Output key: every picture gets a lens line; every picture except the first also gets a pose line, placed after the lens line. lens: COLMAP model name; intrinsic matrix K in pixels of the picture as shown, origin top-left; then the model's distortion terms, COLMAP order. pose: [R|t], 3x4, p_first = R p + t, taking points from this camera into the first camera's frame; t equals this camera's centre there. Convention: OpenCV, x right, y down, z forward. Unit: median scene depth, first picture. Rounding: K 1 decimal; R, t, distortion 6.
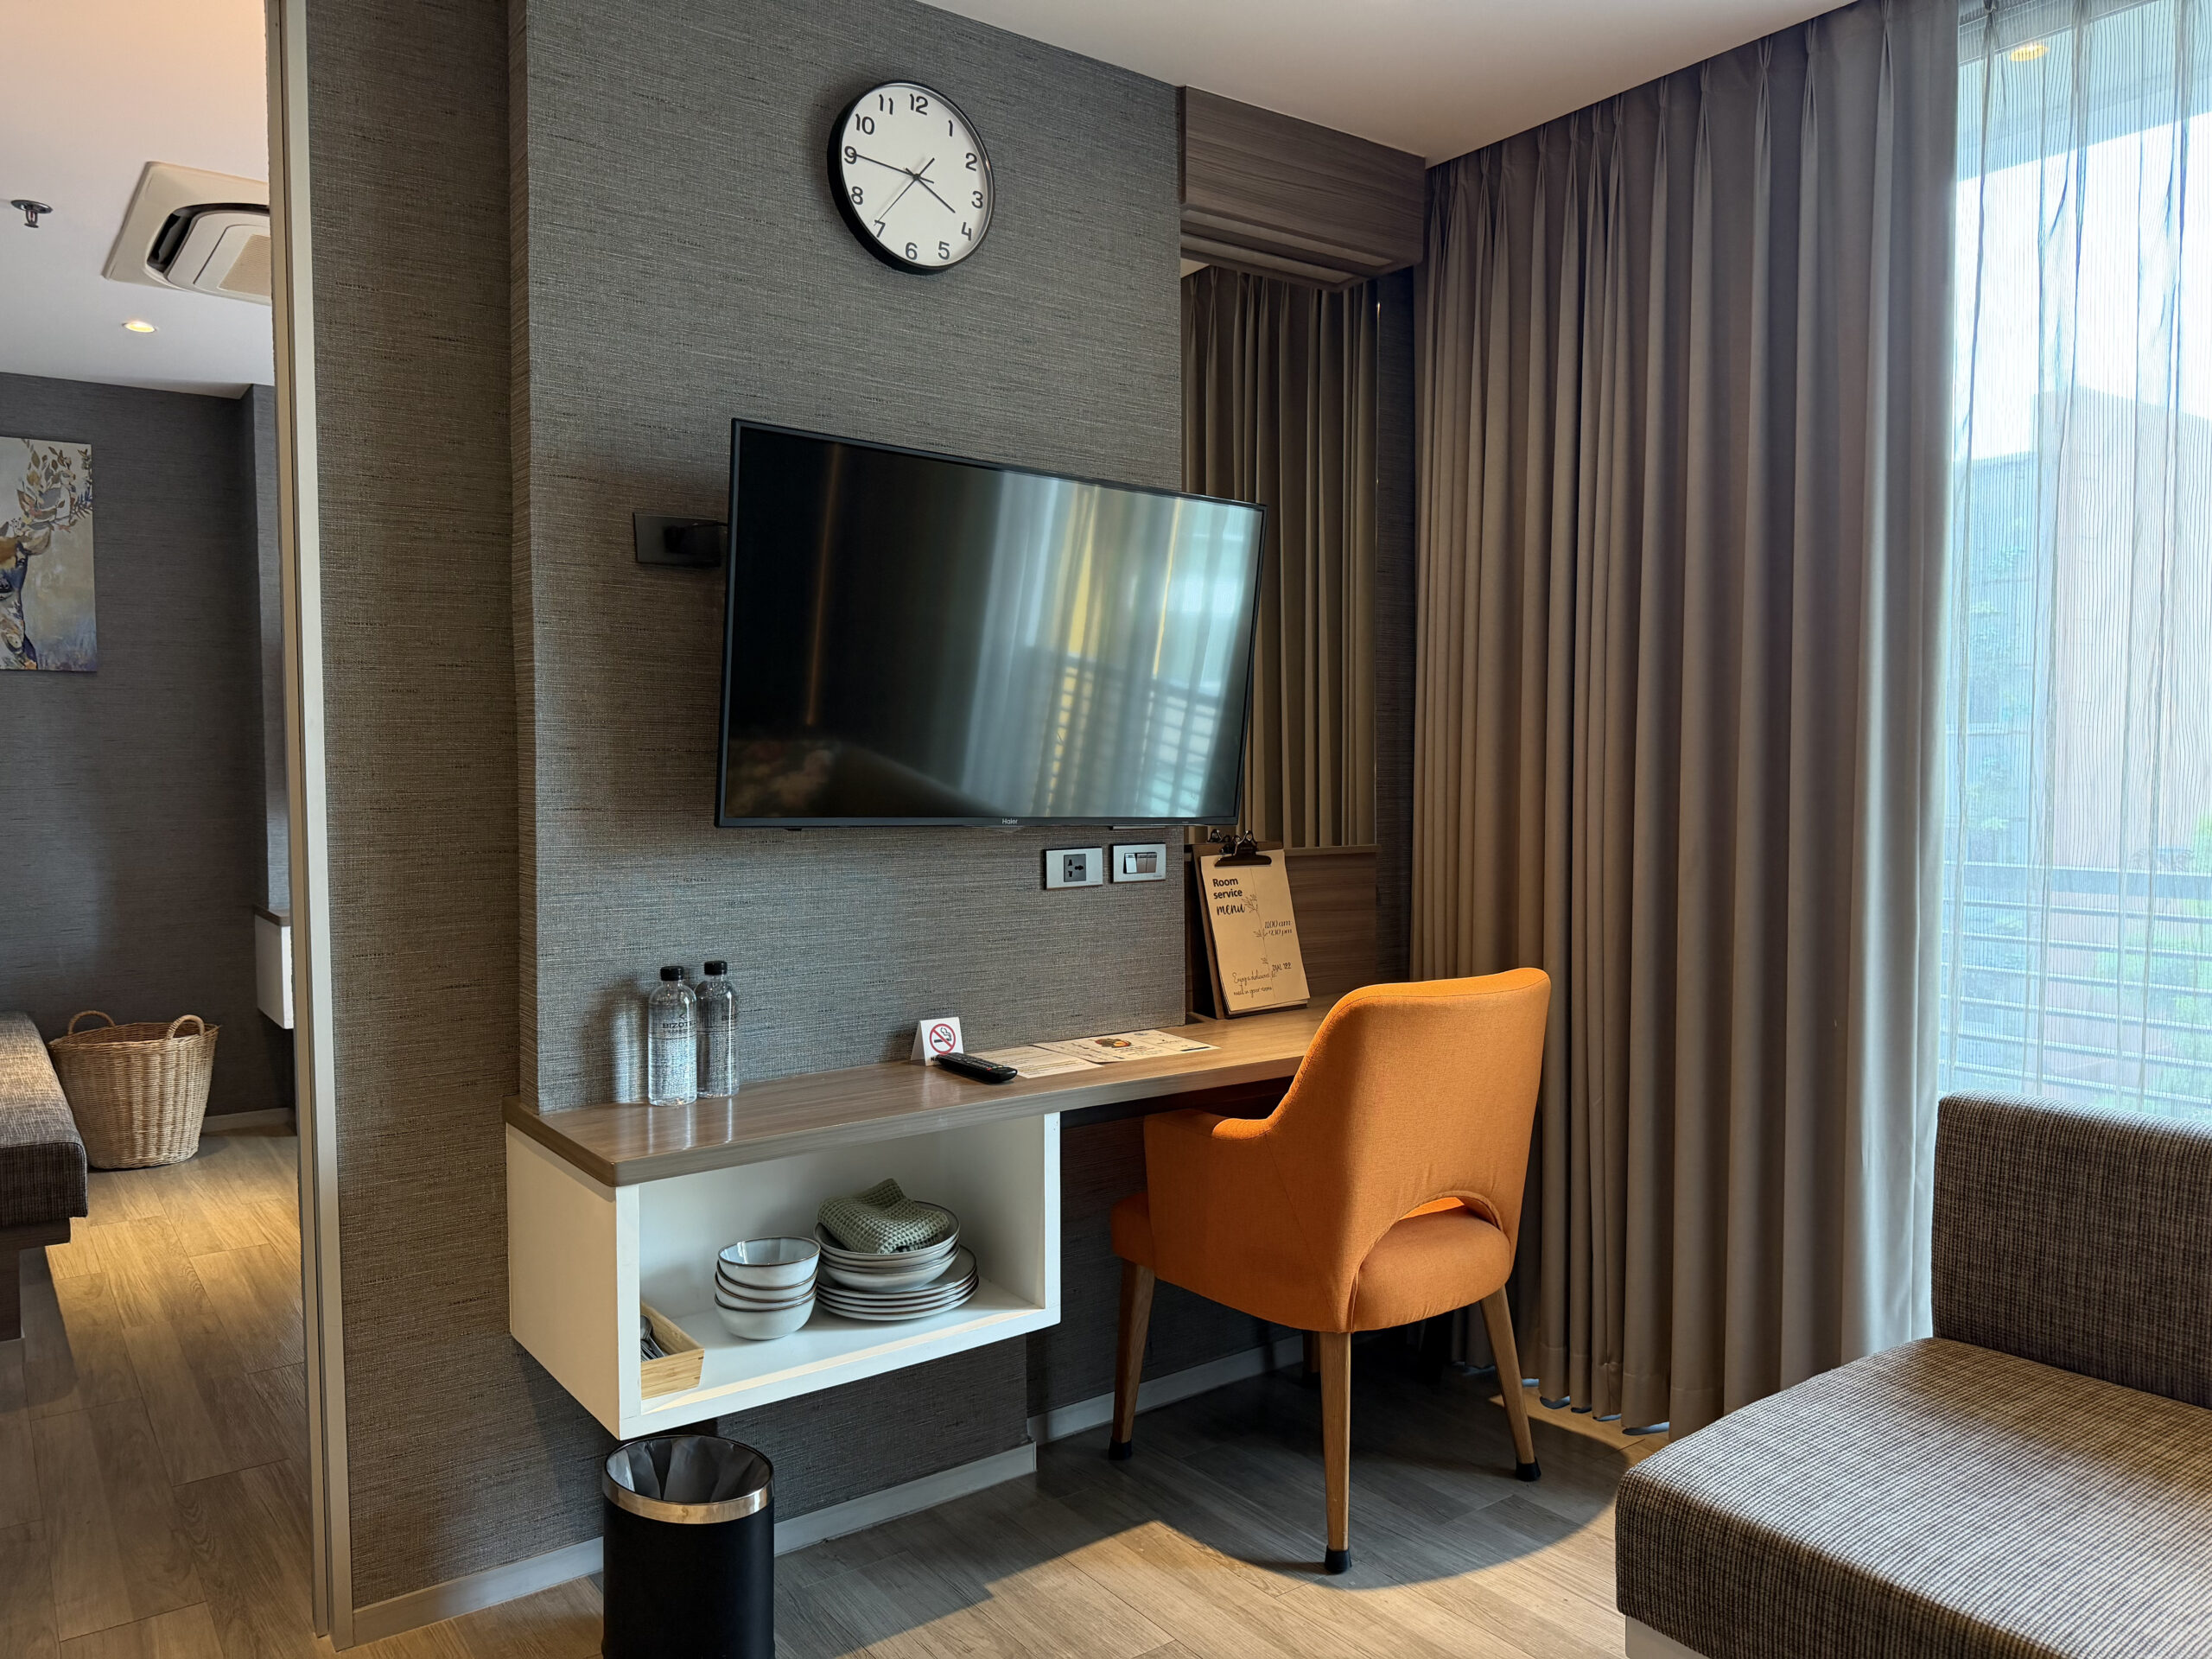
lens RADIAL K [[1589.1, 0, 1106.0], [0, 1589.1, 829.5], [0, 0, 1]] dist [0.206433, -0.493208]
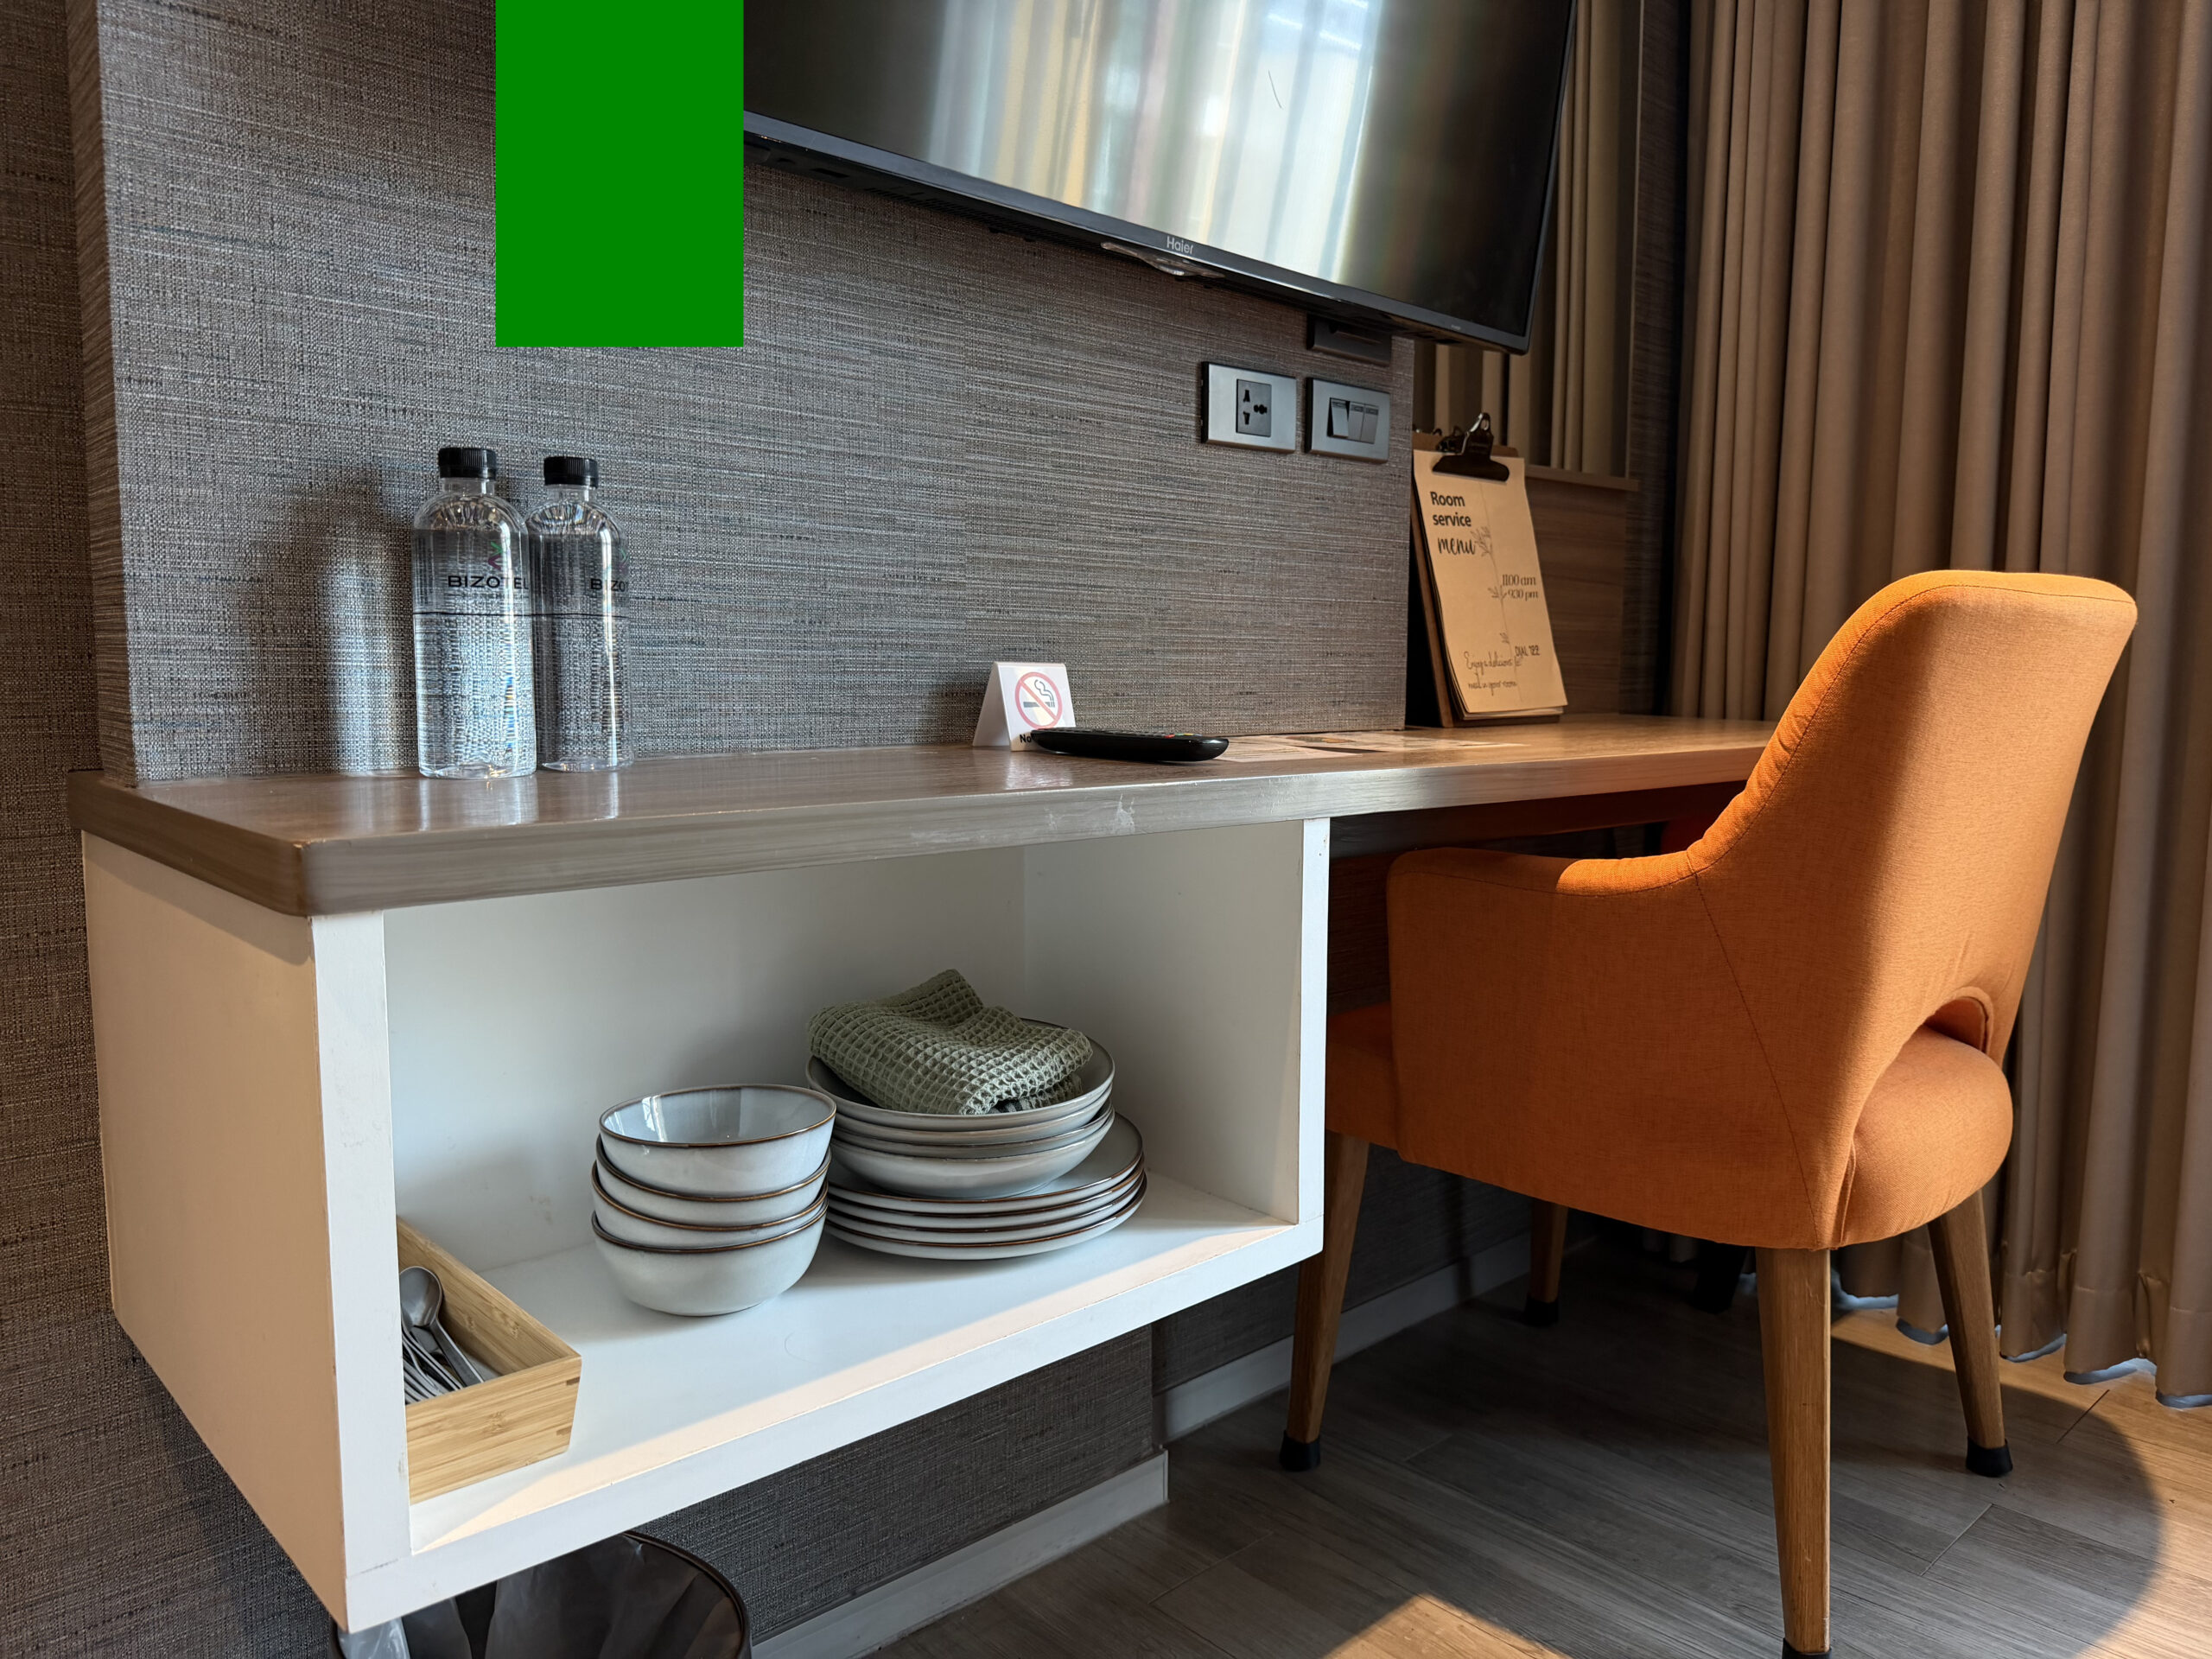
lens RADIAL K [[1571.0, 0, 1106.0], [0, 1571.0, 829.5], [0, 0, 1]] dist [0.056346, -0.082517]
pose [[0.993463, -0.003600, 0.114101, -0.146247], [-0.002892, 0.998388, 0.056677, 0.152927], [-0.114121, -0.056636, 0.991851, 0.545545]]
